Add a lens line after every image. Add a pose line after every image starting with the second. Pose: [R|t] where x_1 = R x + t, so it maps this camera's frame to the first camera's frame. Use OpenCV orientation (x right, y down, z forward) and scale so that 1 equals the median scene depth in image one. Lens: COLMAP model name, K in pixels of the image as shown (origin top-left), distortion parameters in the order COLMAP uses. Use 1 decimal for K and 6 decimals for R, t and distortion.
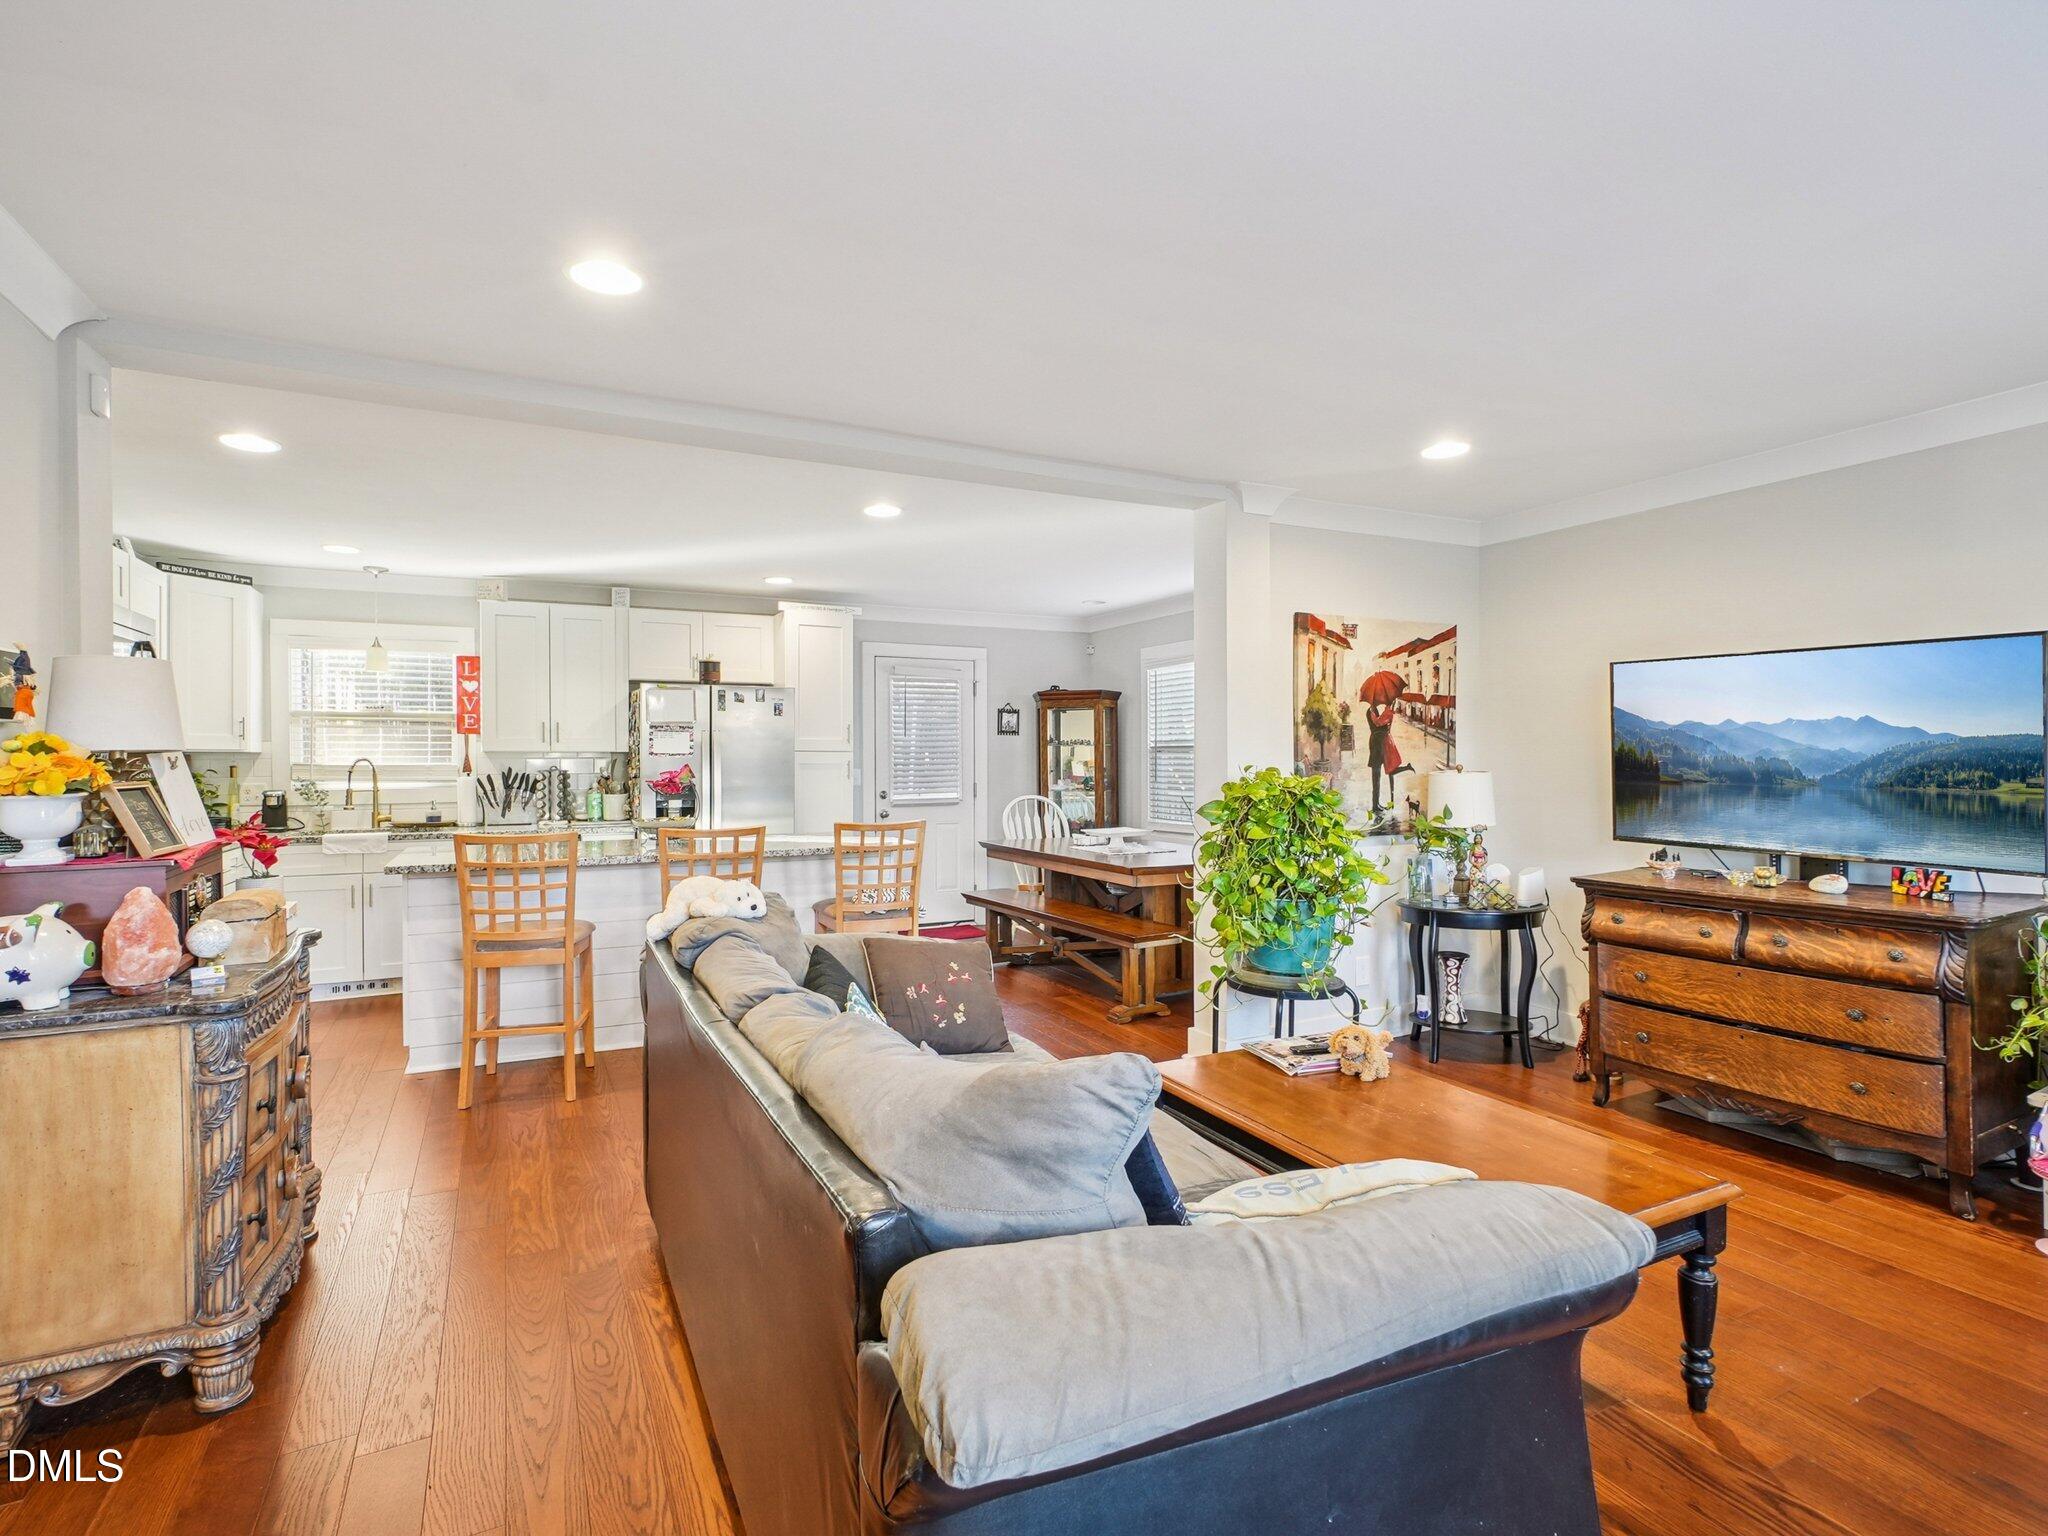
lens RADIAL K [[974.6, 0, 974.6], [0, 974.6, 757.3], [0, 0, 1]] dist [-0.000925, 0.000251]
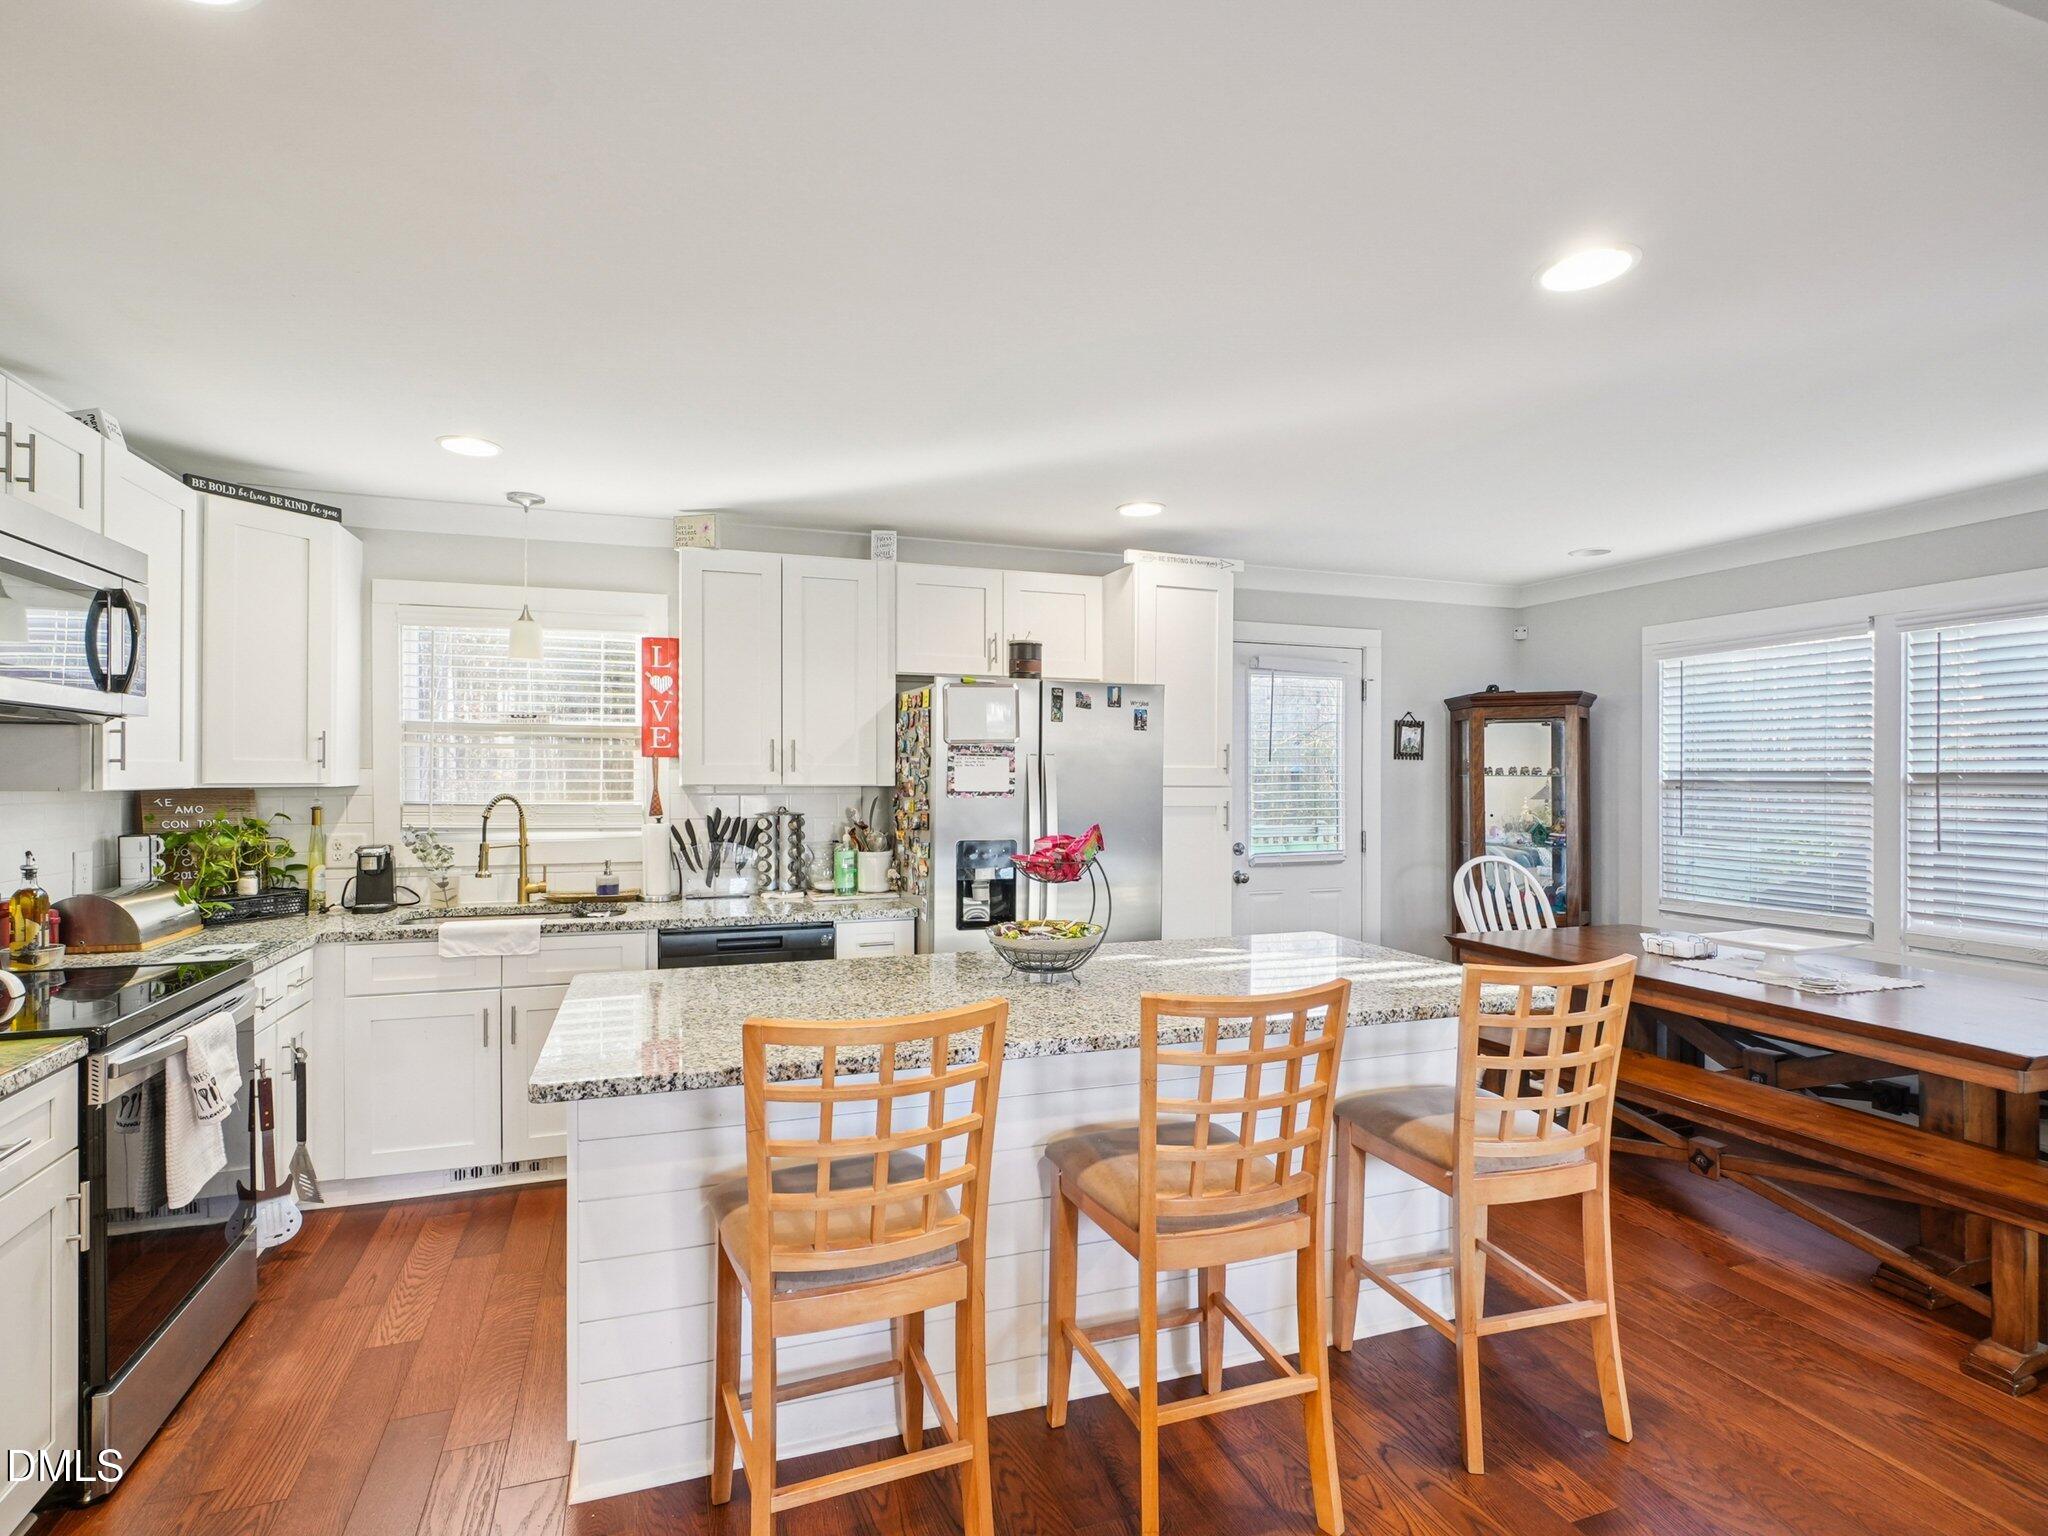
lens RADIAL K [[993.1, 0, 1003.6], [0, 993.1, 770.8], [0, 0, 1]] dist [-0.010433, 0.000240]
pose [[0.994087, 0.005936, -0.108422, -0.217815], [-0.006146, 0.999980, -0.001601, -0.015275], [0.108410, 0.002257, 0.994104, 0.365252]]
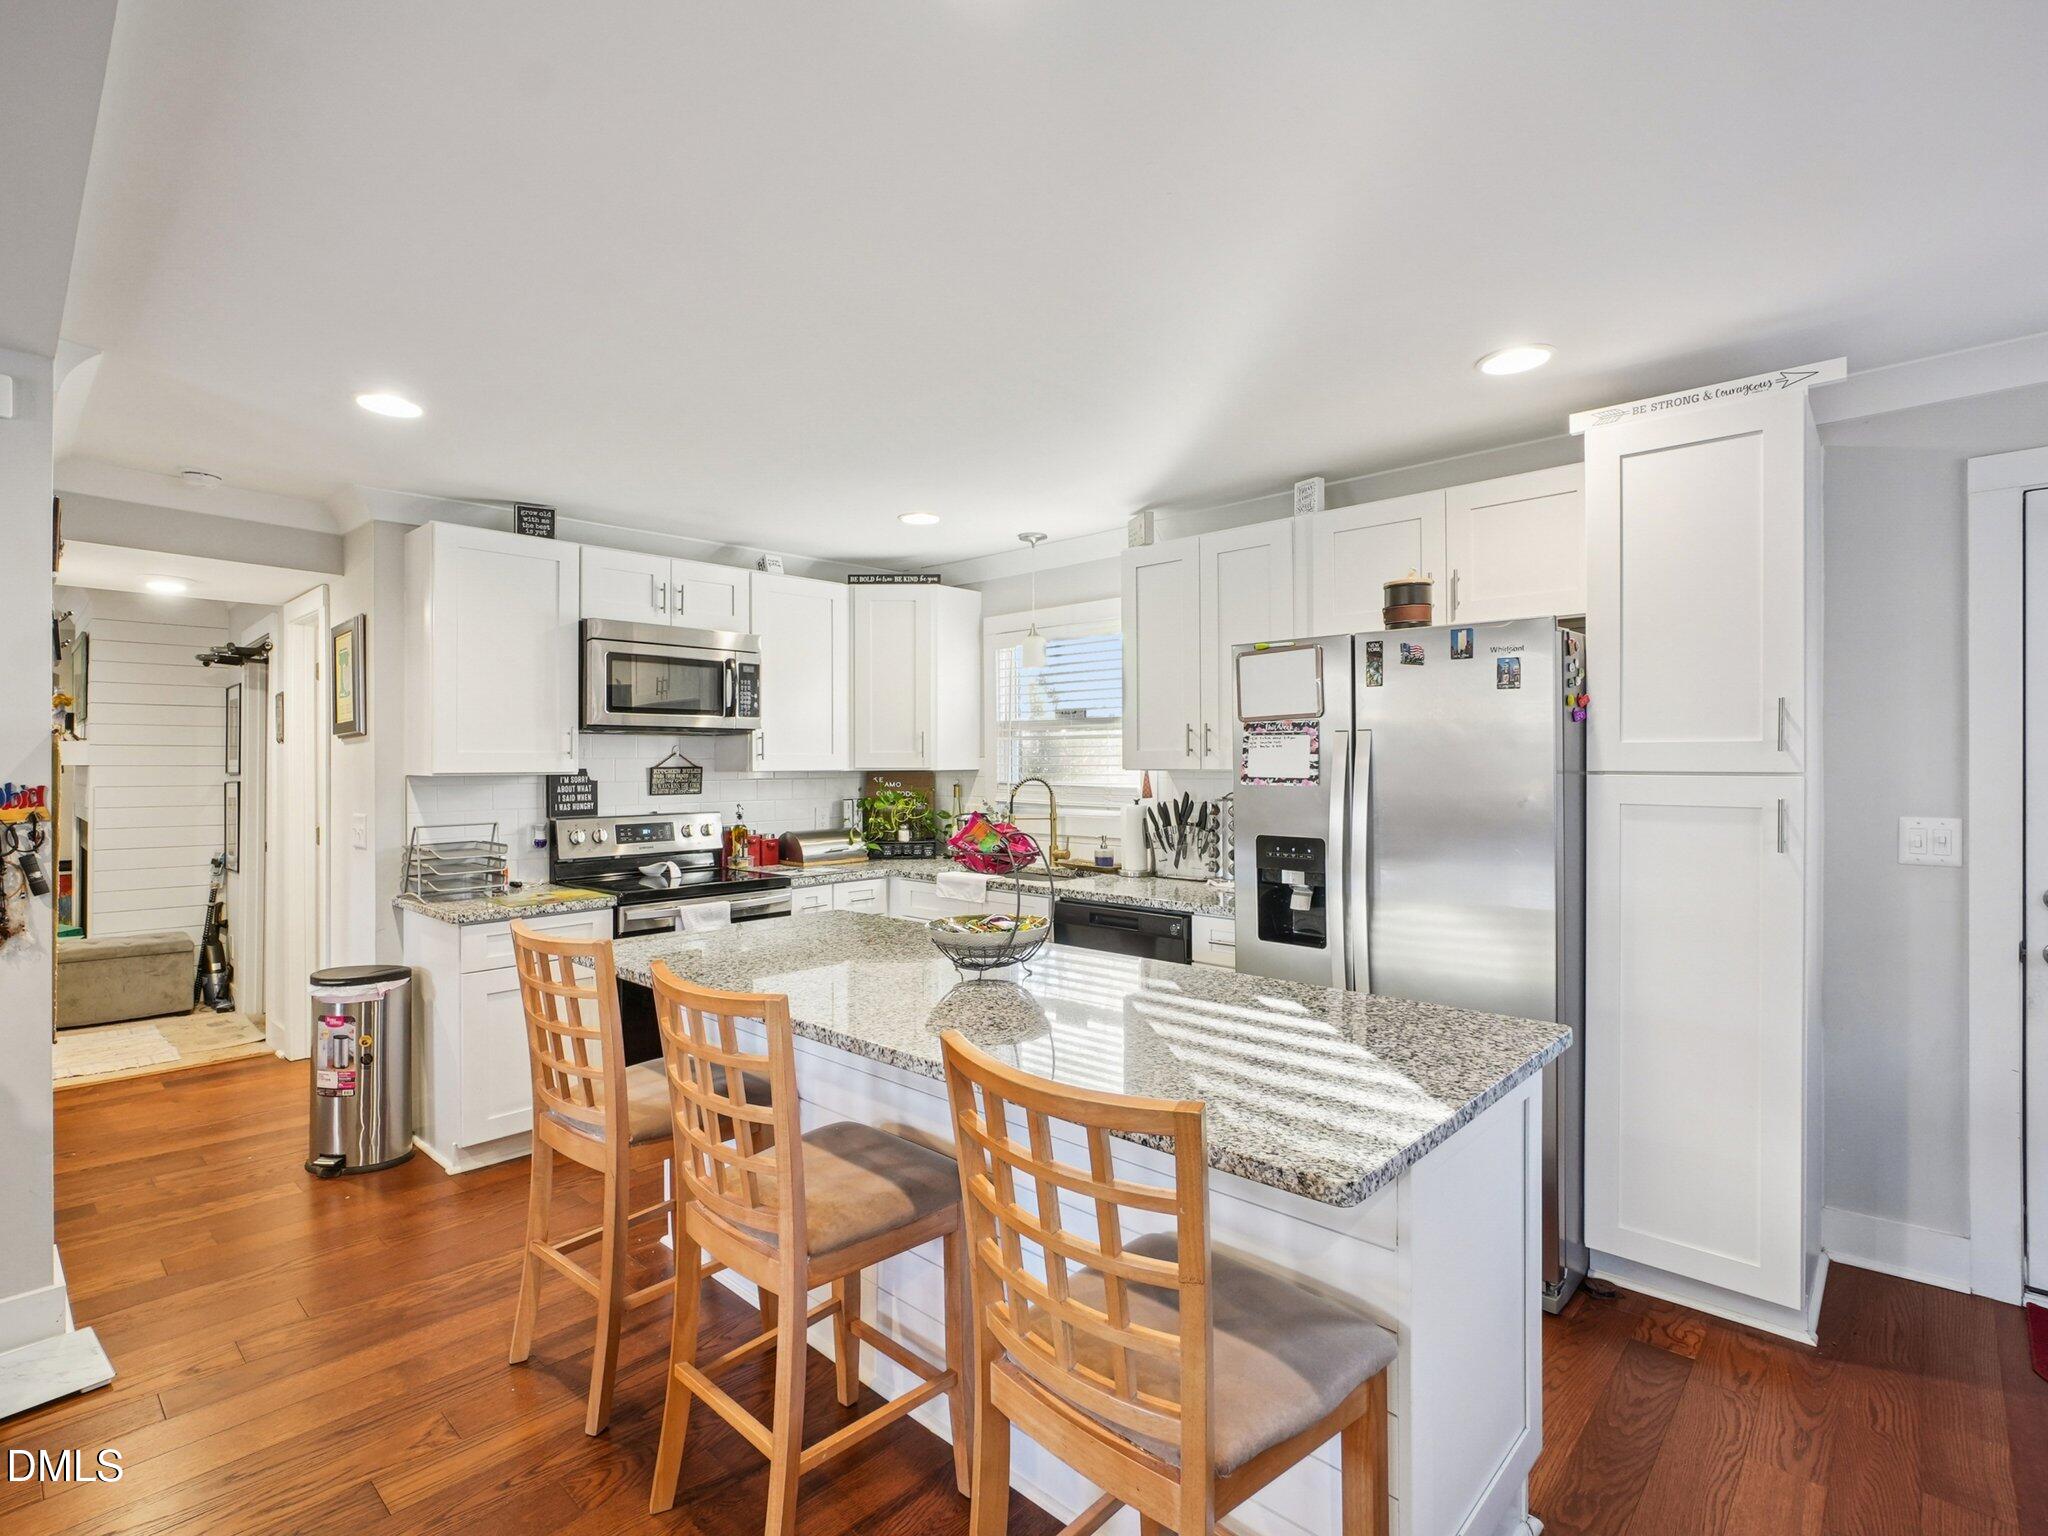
lens RADIAL K [[993.1, 0, 1003.6], [0, 993.1, 770.8], [0, 0, 1]] dist [-0.010433, 0.000240]
pose [[0.356828, 0.009398, -0.934123, 0.114378], [0.004409, 0.999921, 0.011744, -0.013500], [0.934160, -0.008309, 0.356758, 0.644940]]
